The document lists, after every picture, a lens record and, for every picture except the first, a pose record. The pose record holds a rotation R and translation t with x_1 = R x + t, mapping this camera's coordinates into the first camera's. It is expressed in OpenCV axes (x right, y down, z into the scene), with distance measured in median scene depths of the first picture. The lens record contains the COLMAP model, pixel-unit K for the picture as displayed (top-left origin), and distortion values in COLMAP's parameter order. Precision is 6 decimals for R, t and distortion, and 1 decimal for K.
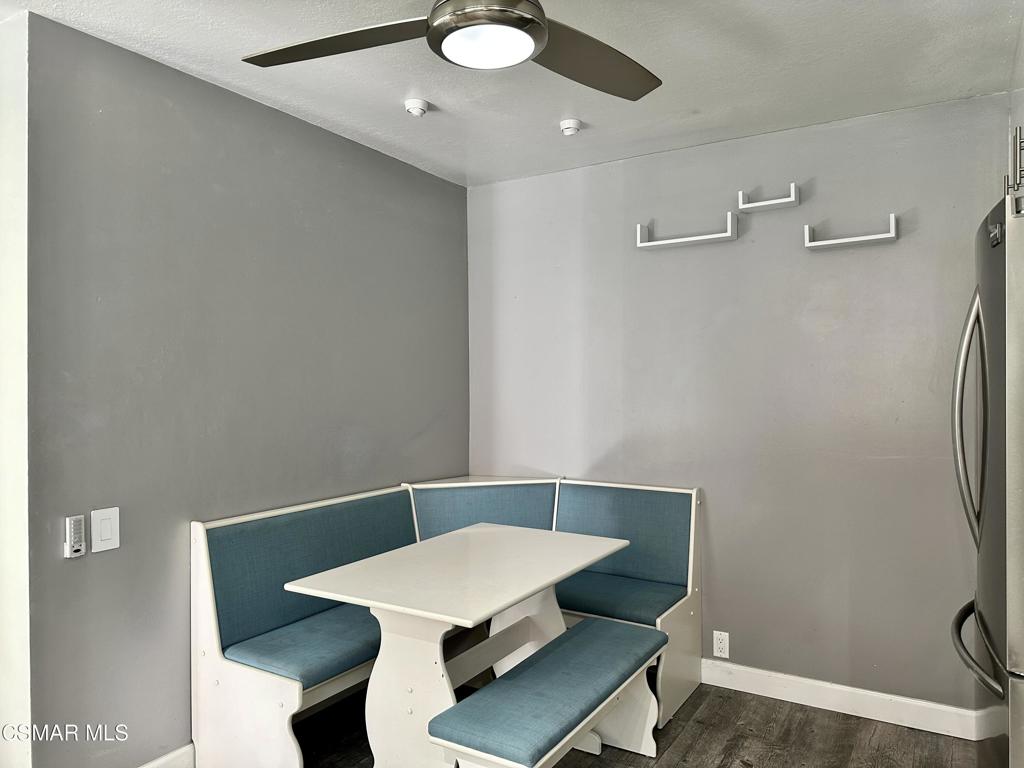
lens RADIAL K [[735.2, 0, 509.2], [0, 735.2, 384.5], [0, 0, 1]] dist [0.096994, -0.121675]
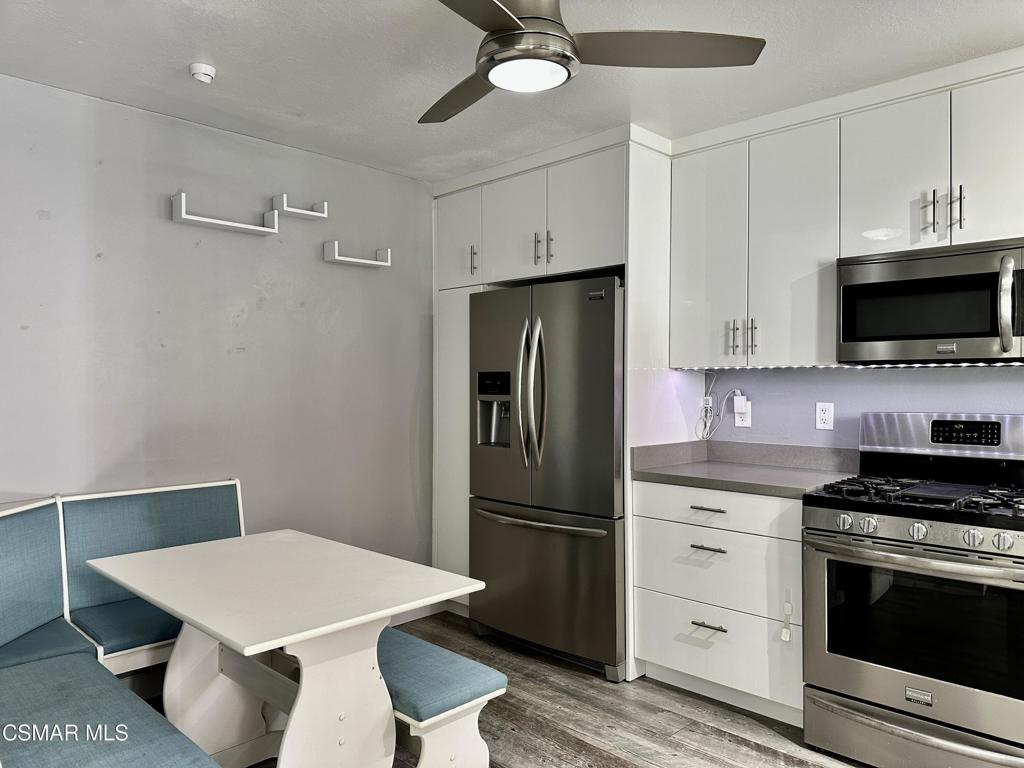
lens RADIAL K [[734.9, 0, 511.9], [0, 734.9, 381.8], [0, 0, 1]] dist [0.081853, -0.093694]
pose [[0.236793, 0.008395, 0.971524, -0.877202], [0.001435, 0.999959, -0.008991, 0.029403], [-0.971559, 0.003523, 0.236771, 0.574494]]
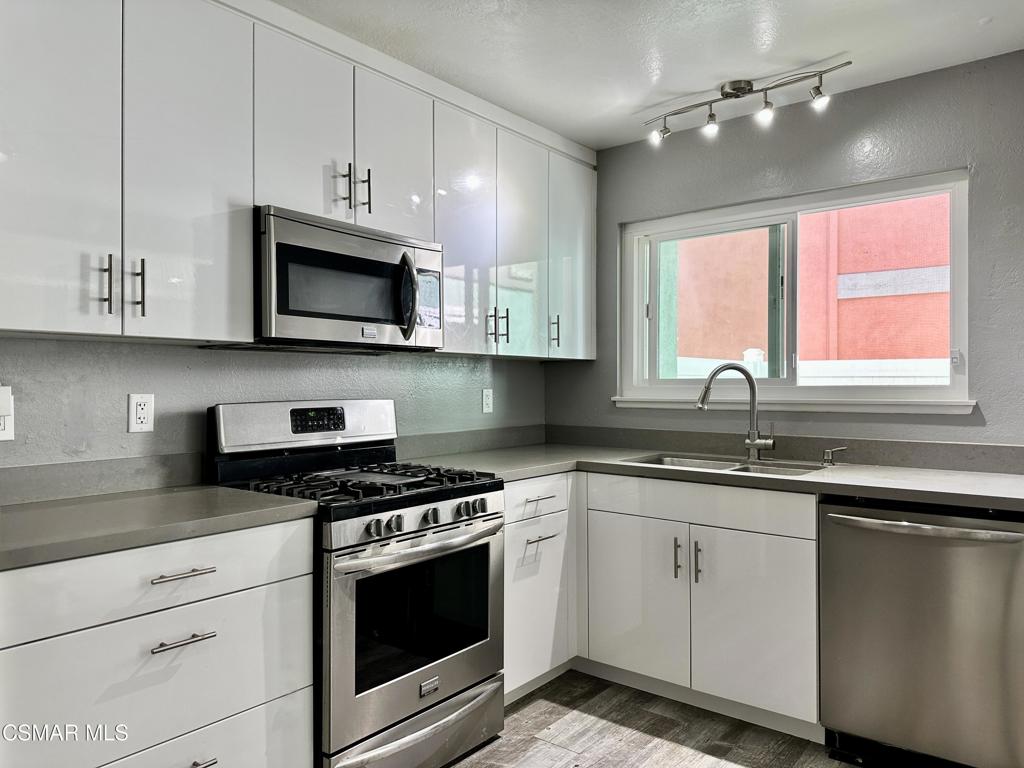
lens RADIAL K [[734.9, 0, 511.9], [0, 734.9, 381.8], [0, 0, 1]] dist [0.081853, -0.093694]
pose [[-0.990956, 0.004833, 0.134097, 0.007701], [0.004676, 0.999988, -0.001488, 0.044989], [-0.134102, -0.000848, -0.990967, 1.246106]]
